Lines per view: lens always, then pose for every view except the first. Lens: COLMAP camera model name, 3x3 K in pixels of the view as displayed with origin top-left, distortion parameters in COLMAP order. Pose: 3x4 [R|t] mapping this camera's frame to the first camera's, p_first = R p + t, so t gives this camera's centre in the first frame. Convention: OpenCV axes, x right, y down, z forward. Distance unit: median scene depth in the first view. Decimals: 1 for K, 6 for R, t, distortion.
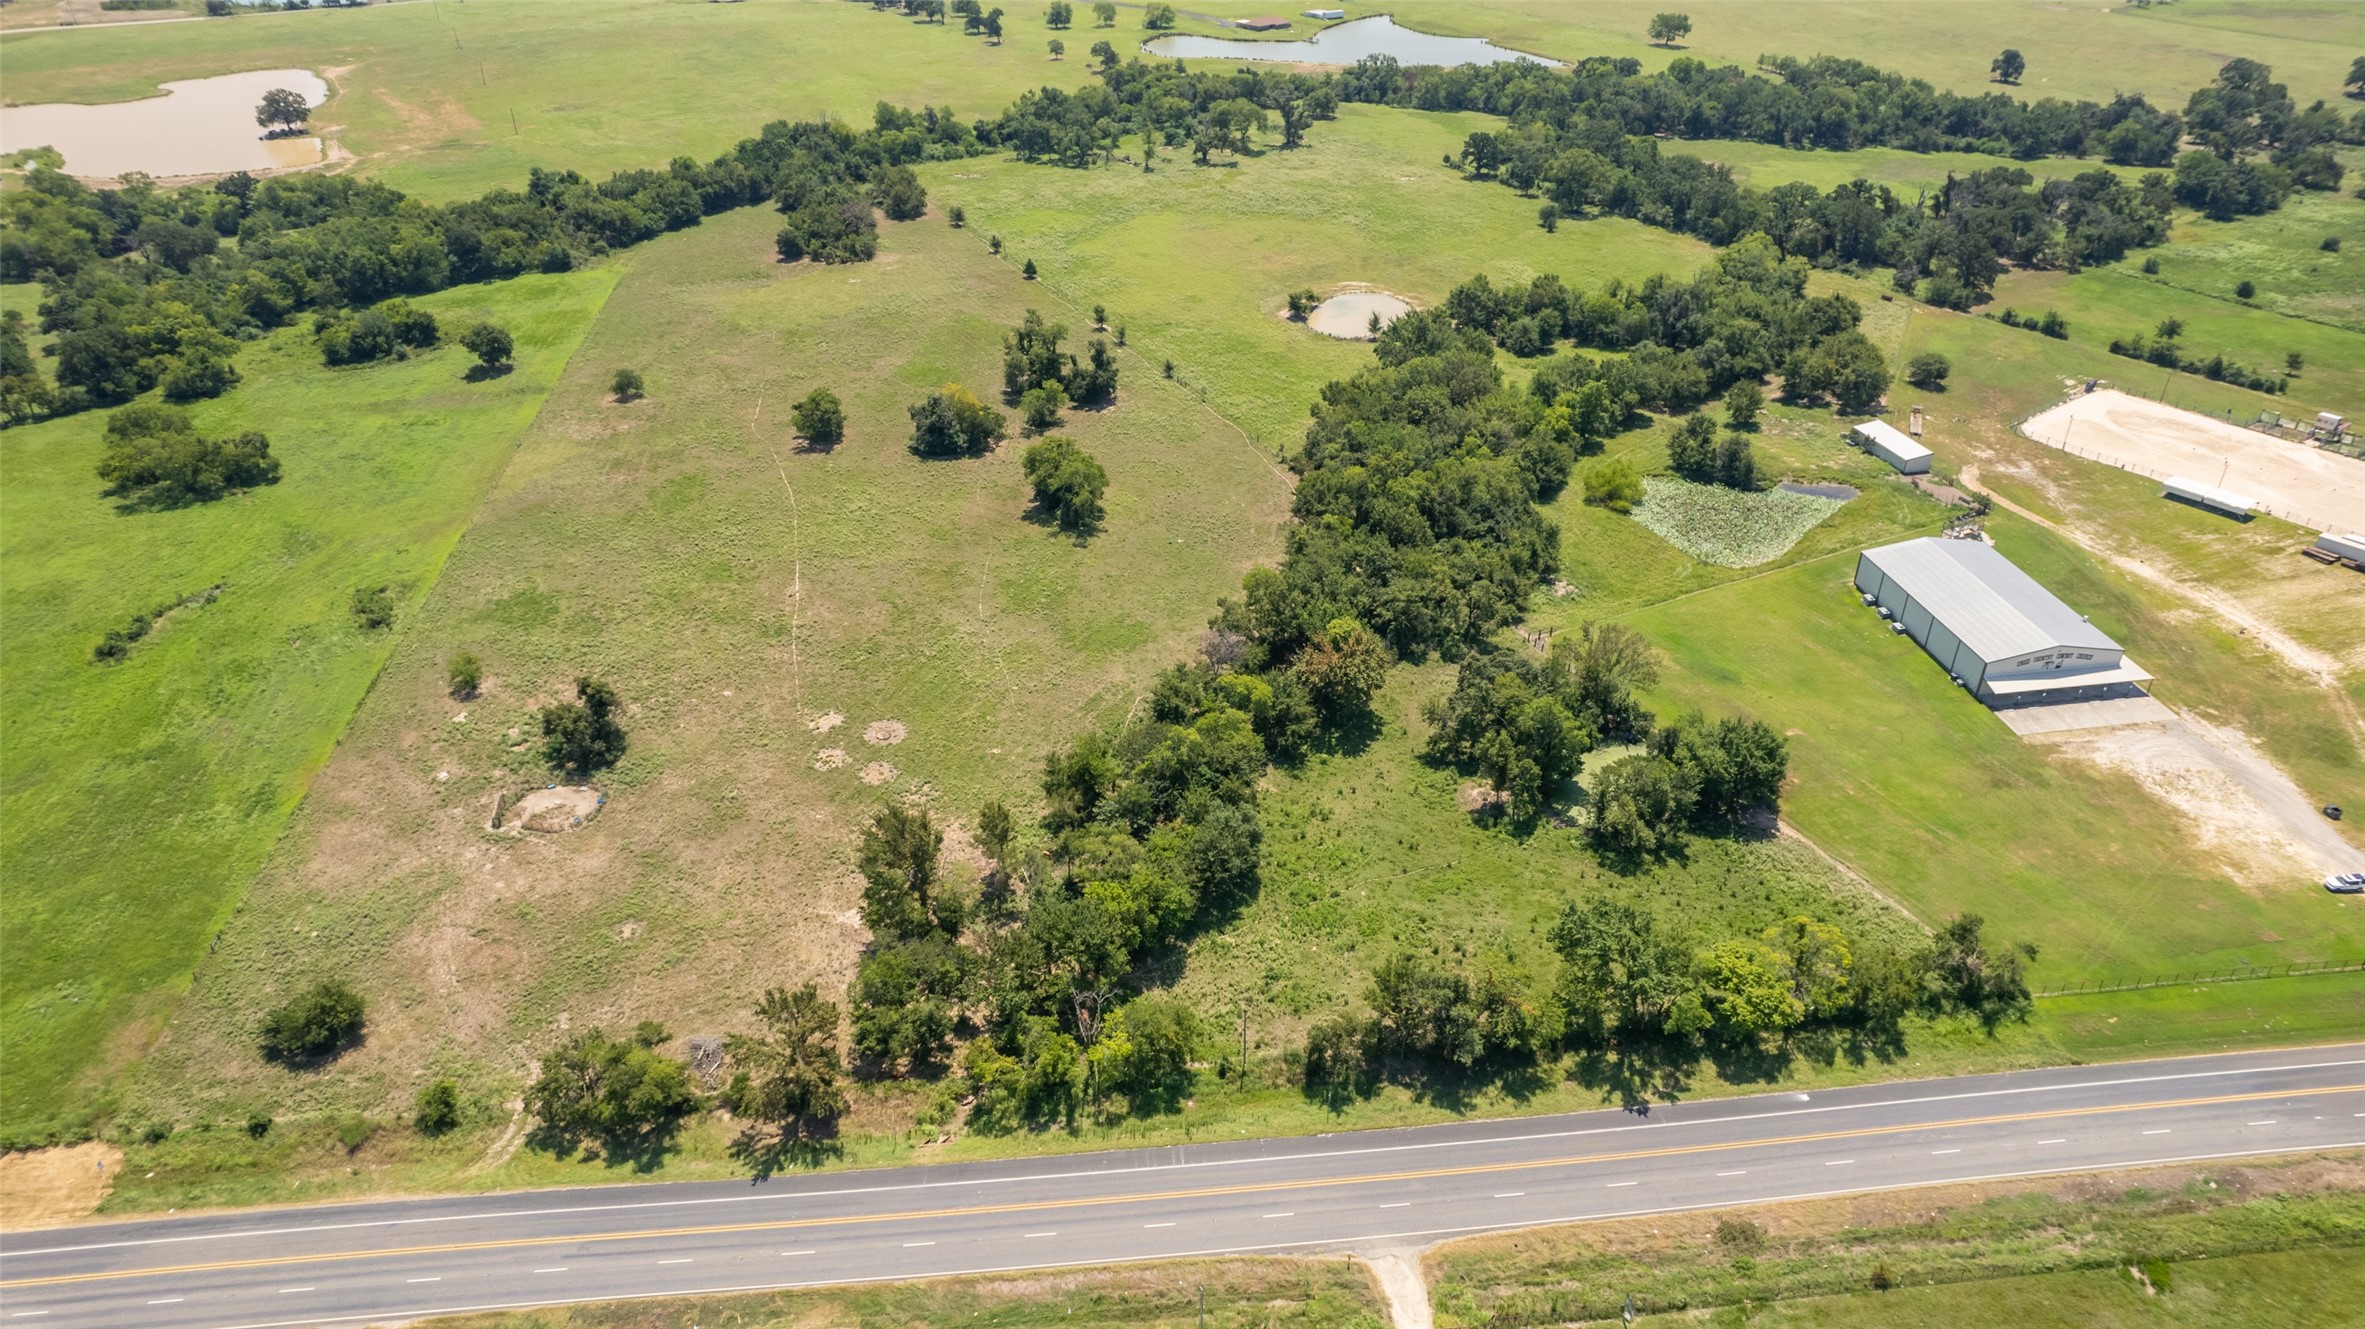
lens RADIAL K [[1515.5, 0, 1184.3], [0, 1515.5, 663.6], [0, 0, 1]] dist [-0.080110, 0.073383]
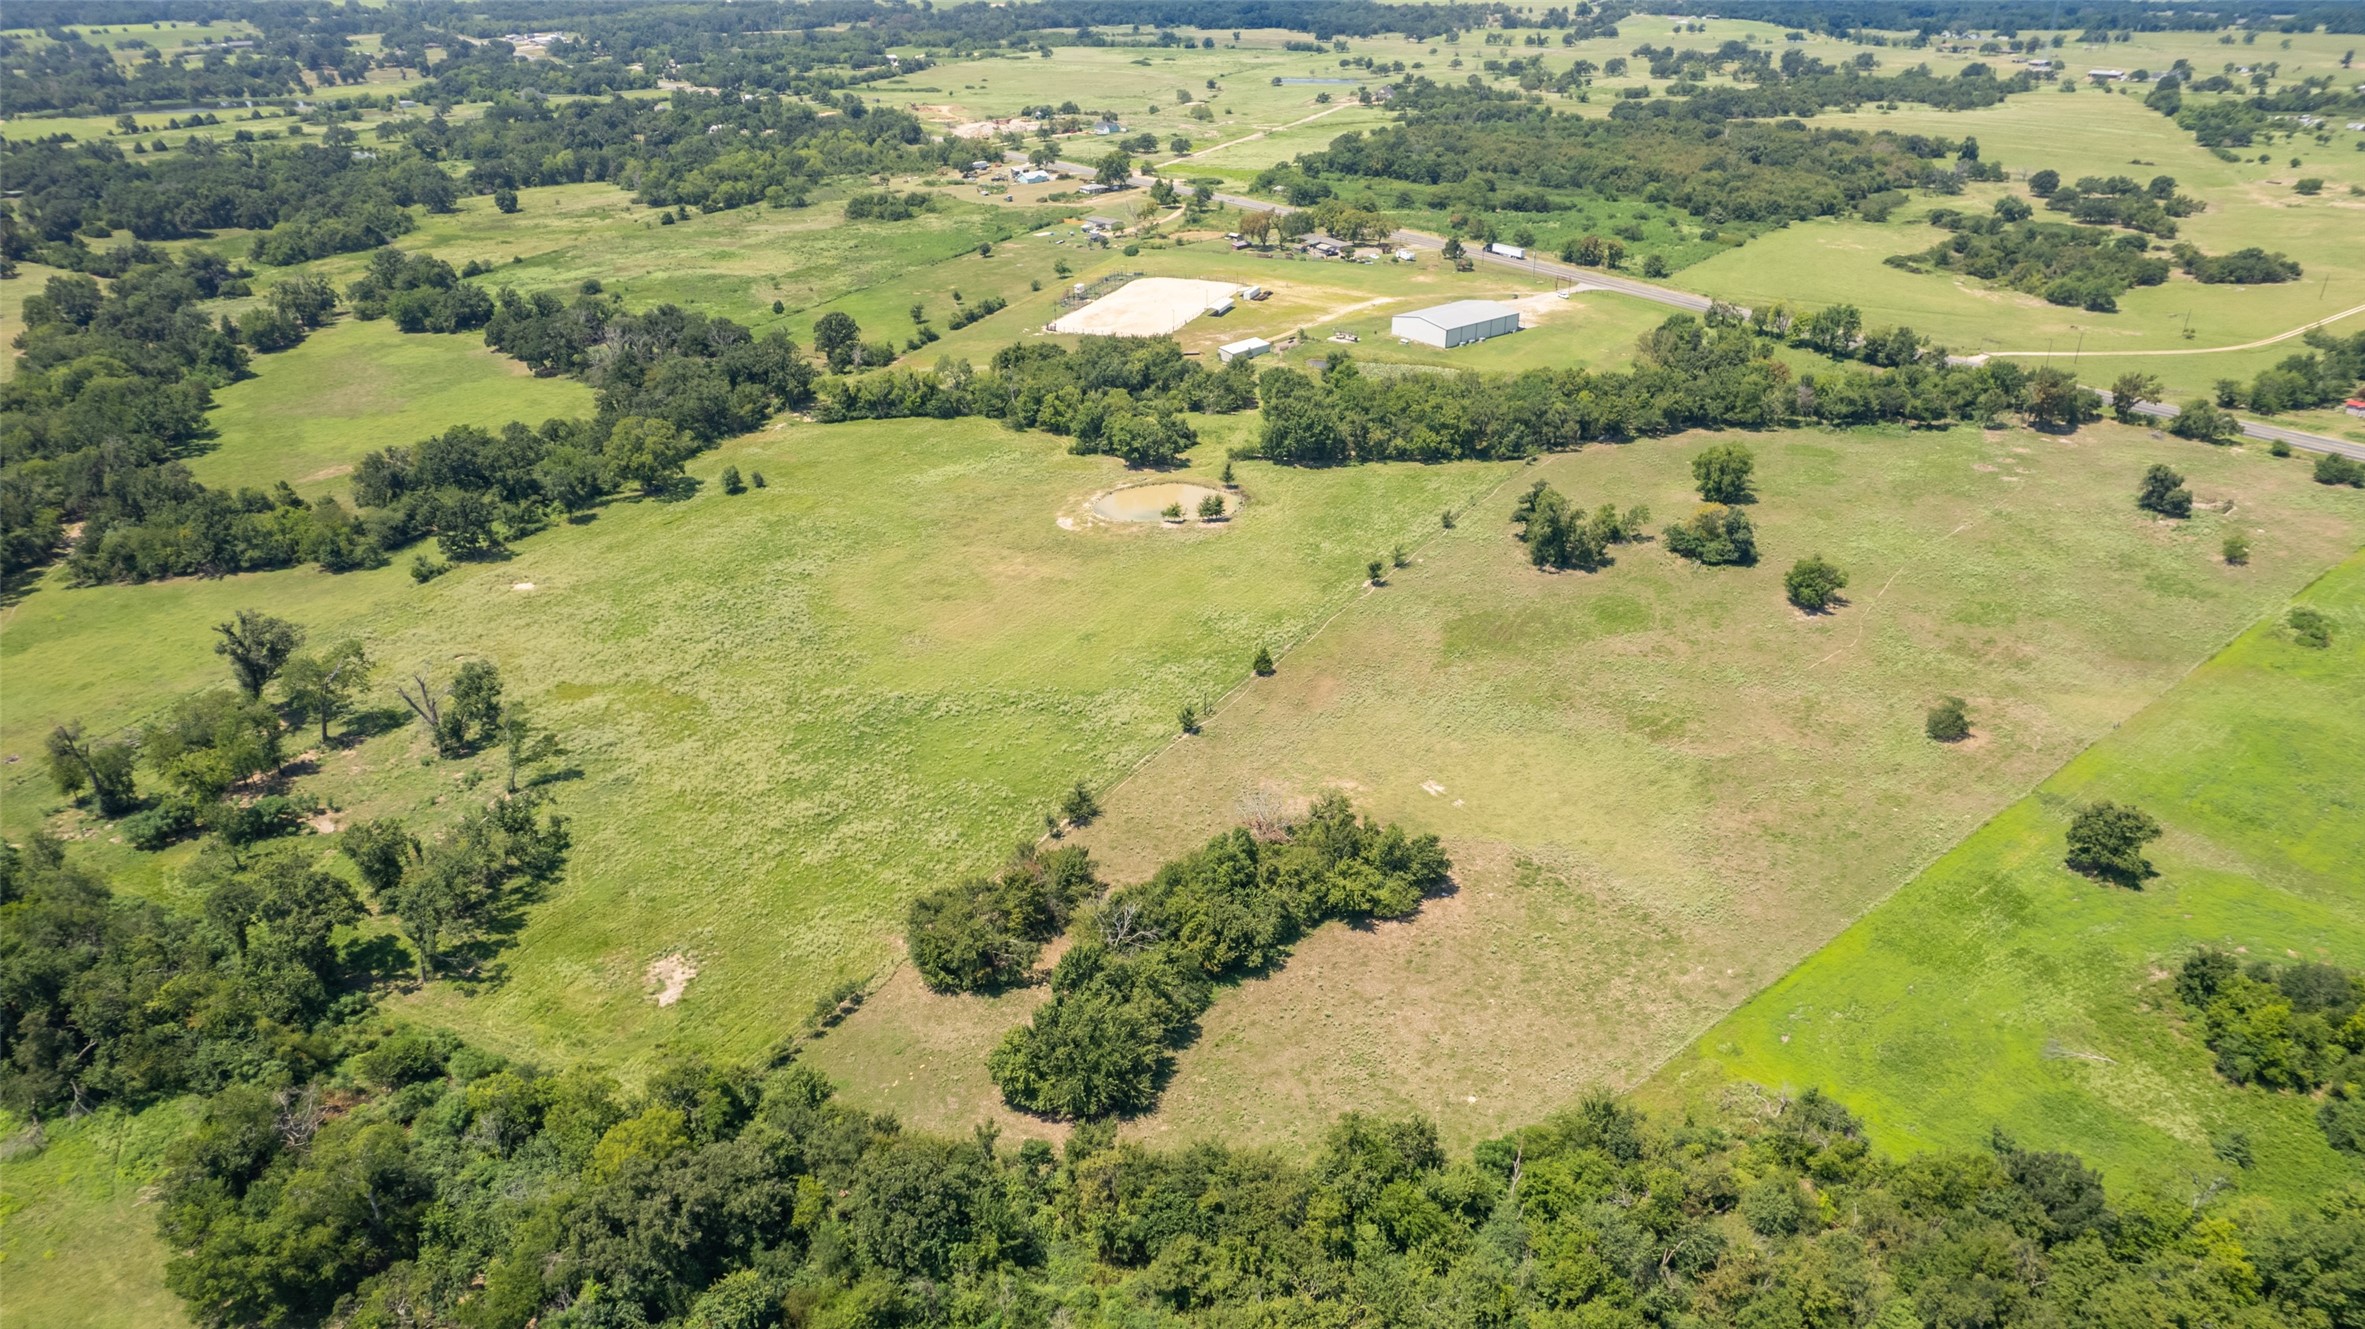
lens RADIAL K [[1515.5, 0, 1191.9], [0, 1515.5, 662.9], [0, 0, 1]] dist [-0.080110, 0.073383]
pose [[-0.522418, -0.380839, 0.762916, -0.918274], [0.449355, 0.637435, 0.625904, -1.063904], [-0.724678, 0.669804, -0.161876, 1.708235]]
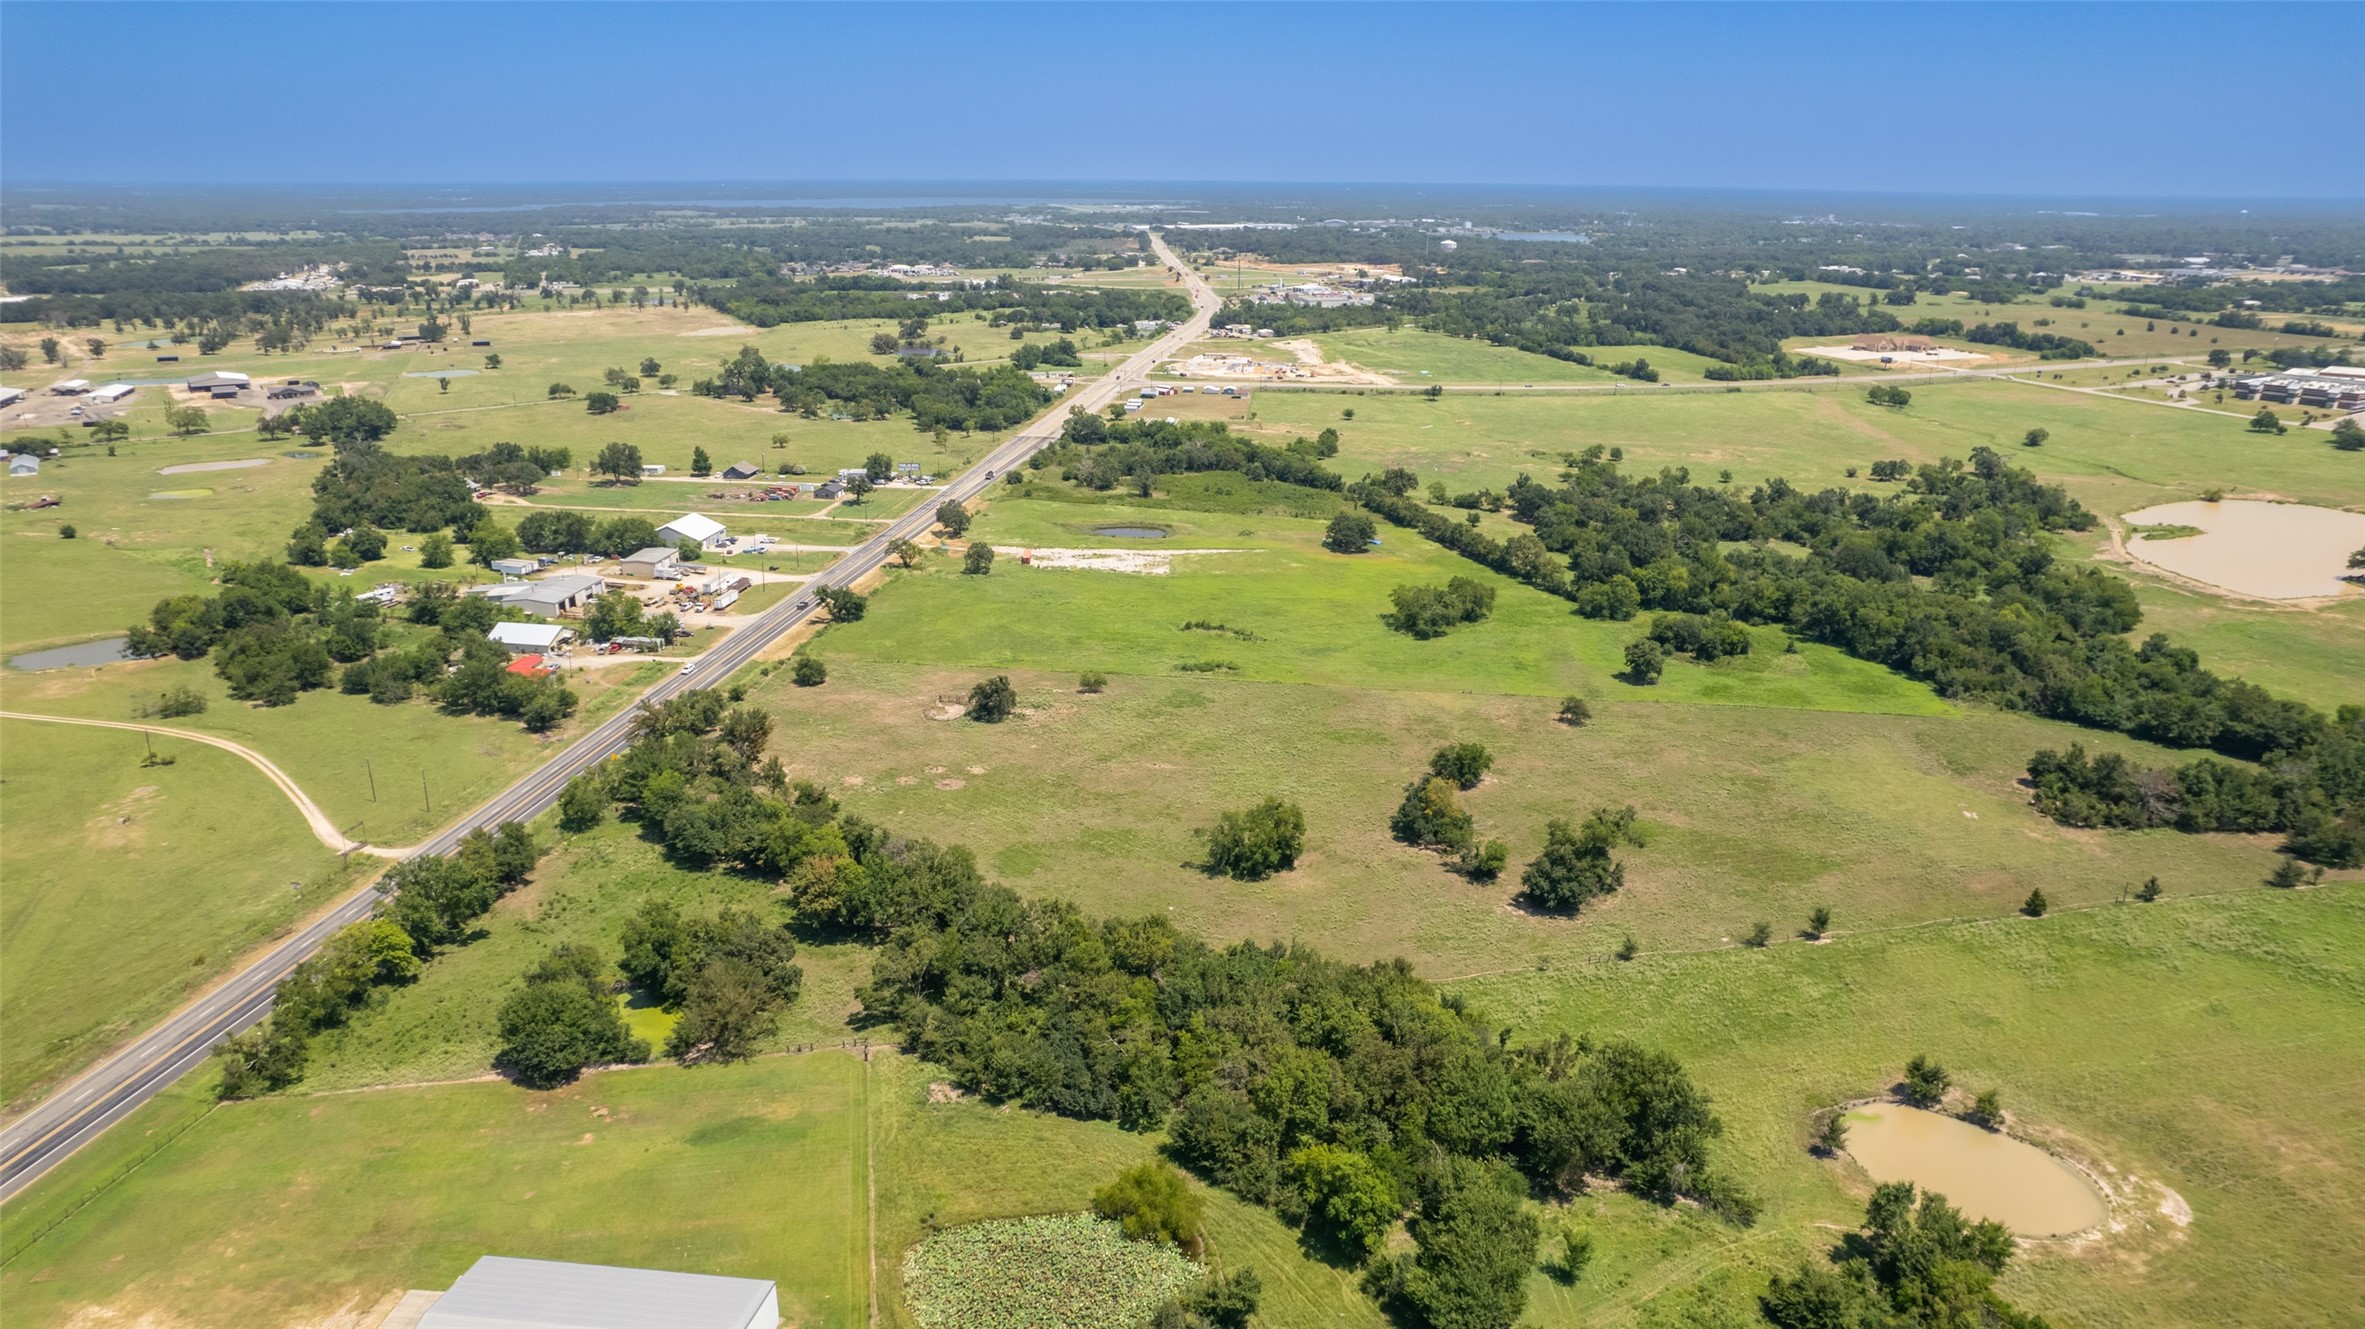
lens RADIAL K [[1515.5, 0, 1186.5], [0, 1515.5, 676.4], [0, 0, 1]] dist [-0.080110, 0.073383]
pose [[-0.251379, 0.308389, -0.917445, 0.897703], [-0.515530, 0.759576, 0.396578, -0.620173], [0.819169, 0.572661, -0.031958, 0.962802]]
